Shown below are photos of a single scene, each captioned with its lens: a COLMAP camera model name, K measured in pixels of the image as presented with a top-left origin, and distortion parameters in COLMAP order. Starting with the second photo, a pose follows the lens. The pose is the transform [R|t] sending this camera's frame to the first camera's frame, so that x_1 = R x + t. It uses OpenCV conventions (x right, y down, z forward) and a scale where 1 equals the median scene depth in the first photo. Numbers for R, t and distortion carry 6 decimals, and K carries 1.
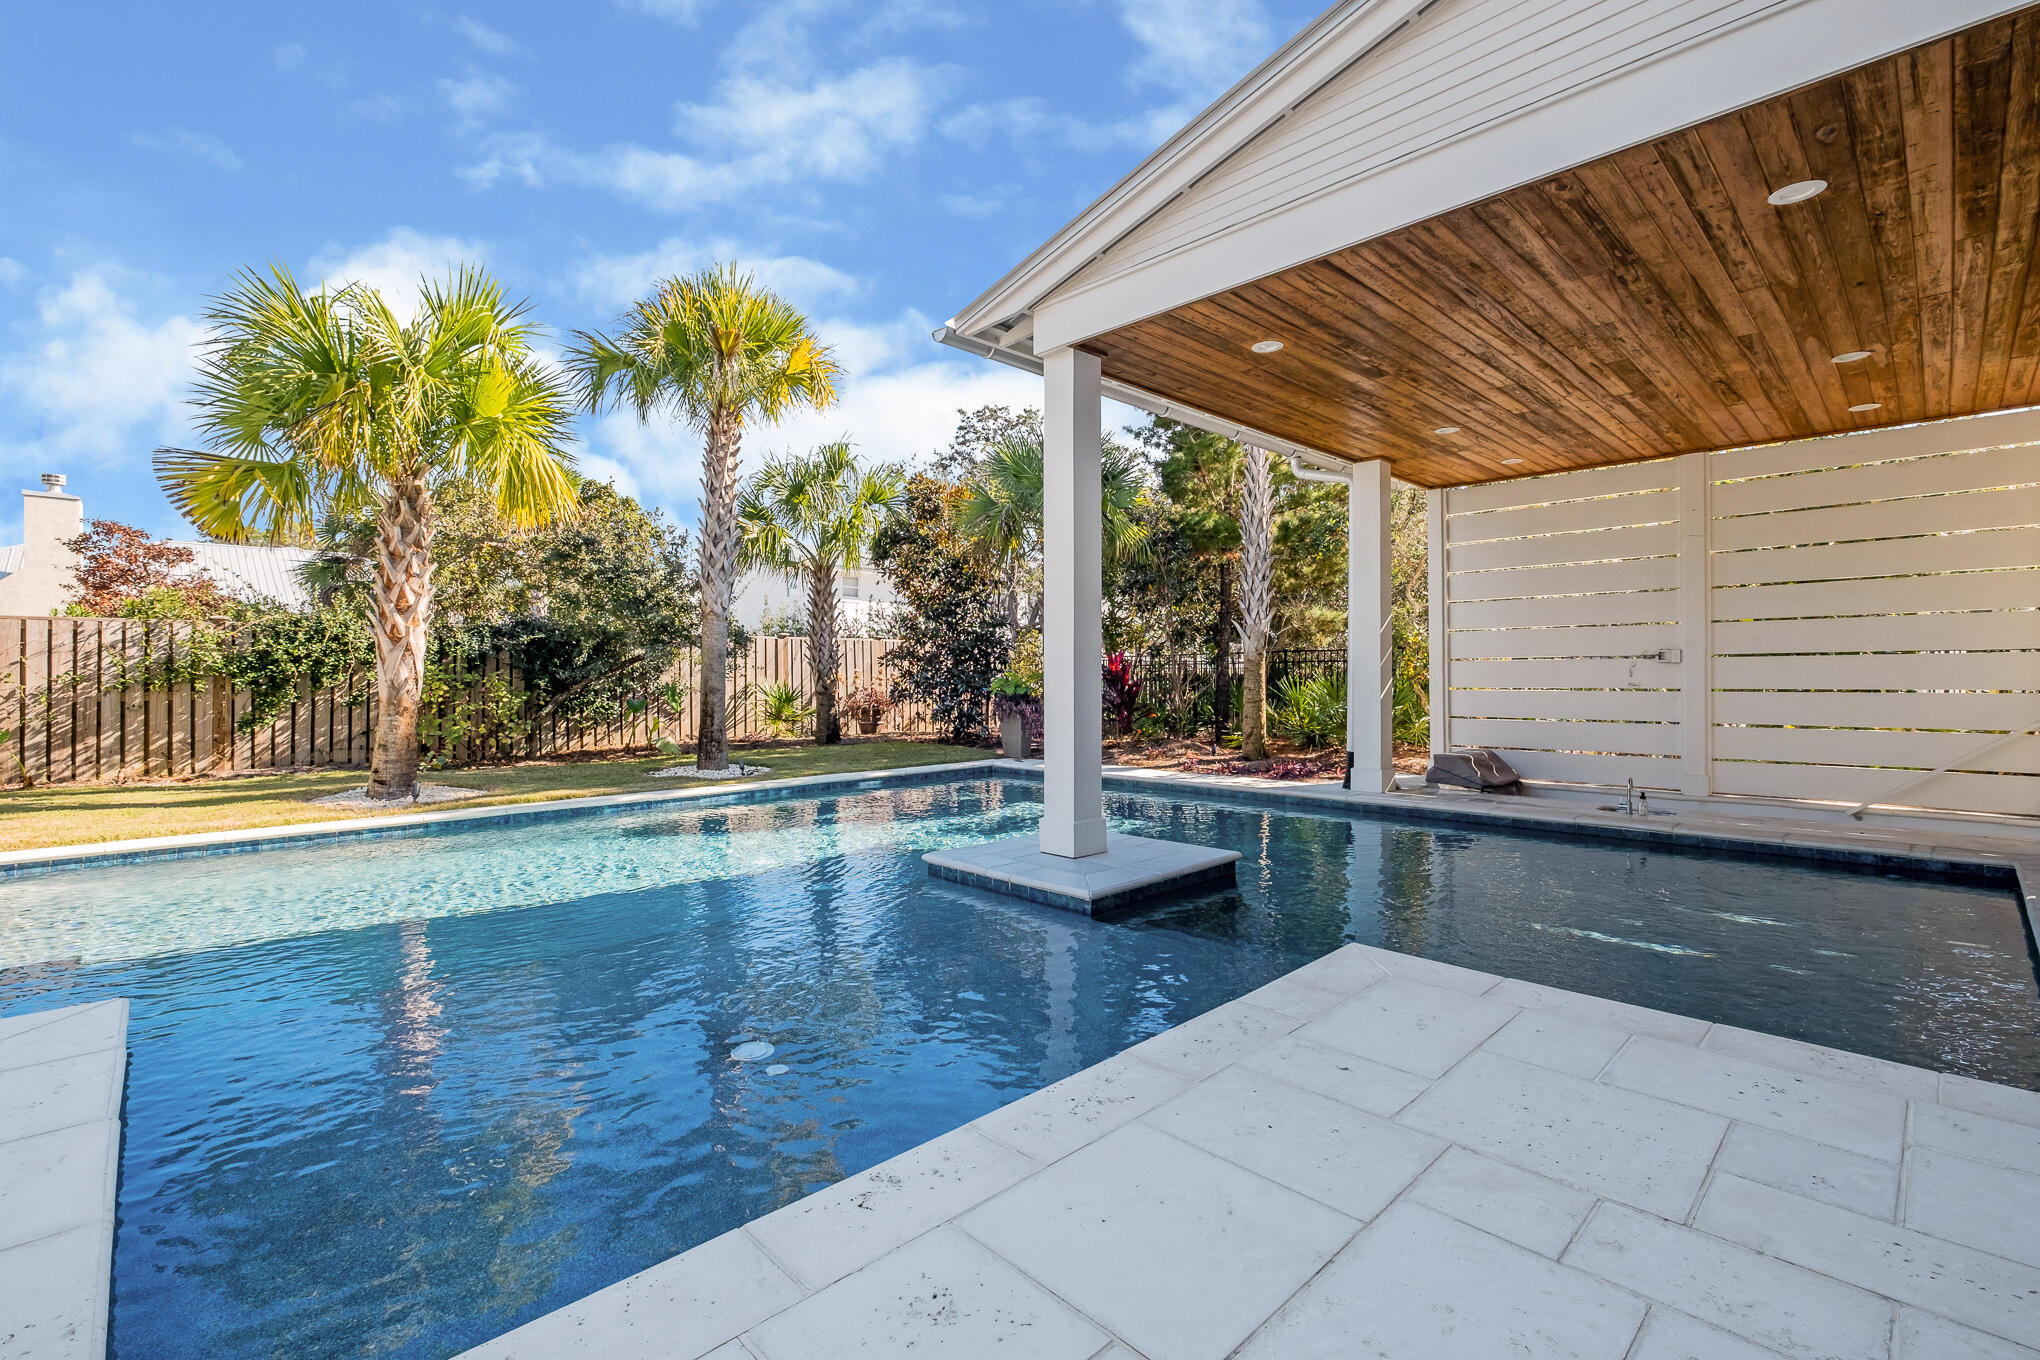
lens RADIAL K [[887.2, 0, 1019.9], [0, 887.2, 672.0], [0, 0, 1]] dist [0.003027, -0.000079]
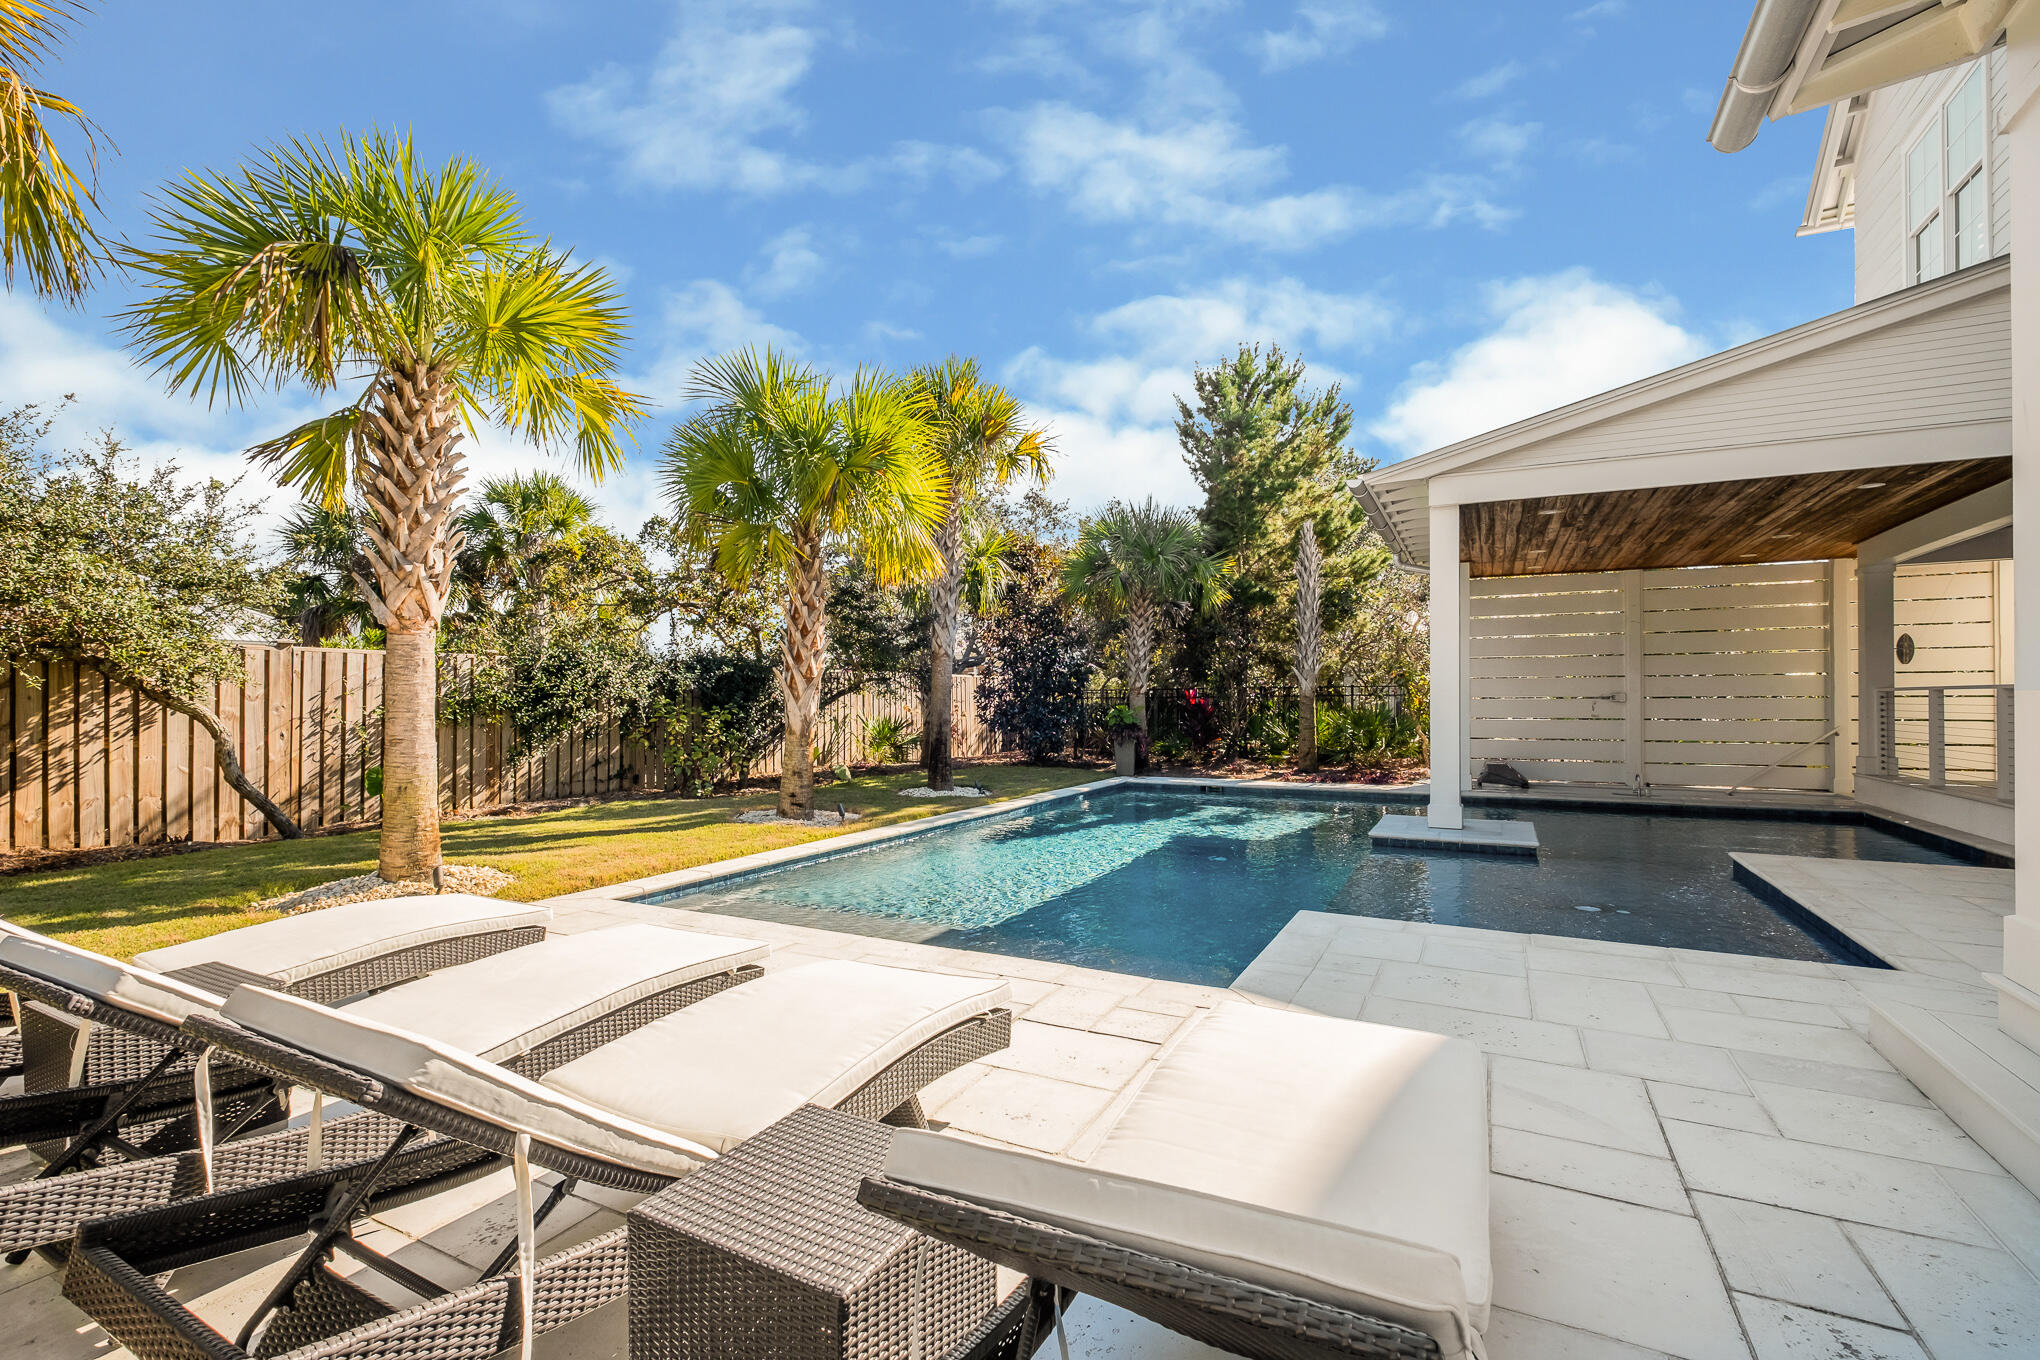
lens RADIAL K [[887.2, 0, 1023.0], [0, 887.2, 692.5], [0, 0, 1]] dist [0.003027, -0.000079]
pose [[0.952171, 0.005010, 0.305524, -0.652637], [-0.002969, 0.999970, -0.007147, -0.010612], [-0.305551, 0.005898, 0.952157, -0.148988]]
